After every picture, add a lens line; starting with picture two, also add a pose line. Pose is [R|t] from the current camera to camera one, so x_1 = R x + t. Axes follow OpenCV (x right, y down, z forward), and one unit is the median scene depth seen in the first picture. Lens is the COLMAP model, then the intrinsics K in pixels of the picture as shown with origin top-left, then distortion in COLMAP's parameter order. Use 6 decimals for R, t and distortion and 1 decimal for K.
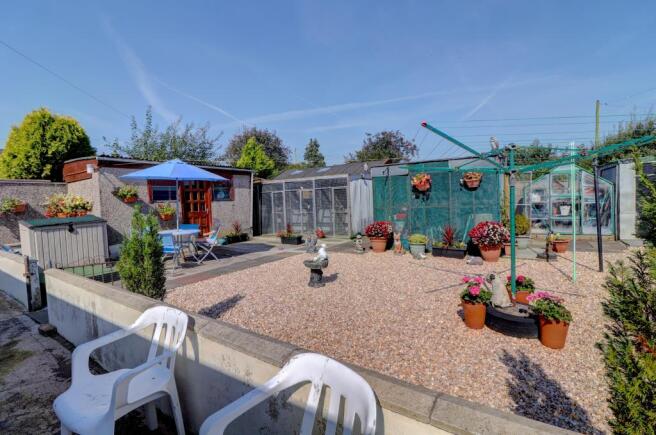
lens RADIAL K [[308.8, 0, 331.7], [0, 308.8, 213.7], [0, 0, 1]] dist [-0.018156, -0.000634]
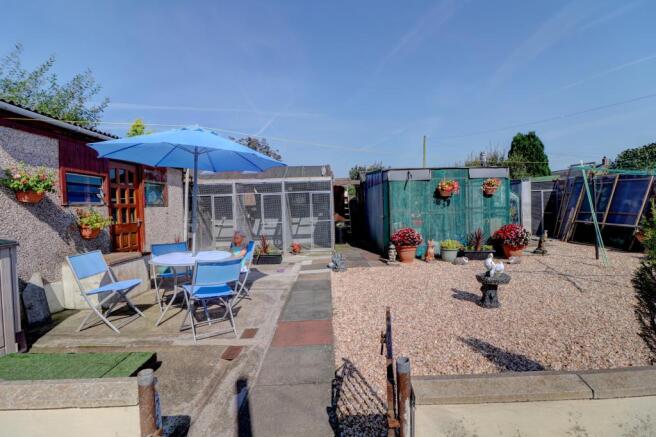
lens RADIAL K [[308.8, 0, 331.7], [0, 308.8, 214.7], [0, 0, 1]] dist [-0.018156, -0.000634]
pose [[0.829214, -0.002381, 0.558926, -0.463866], [0.024079, 0.999215, -0.031467, 0.005811], [-0.558412, 0.039551, 0.828620, 0.307736]]
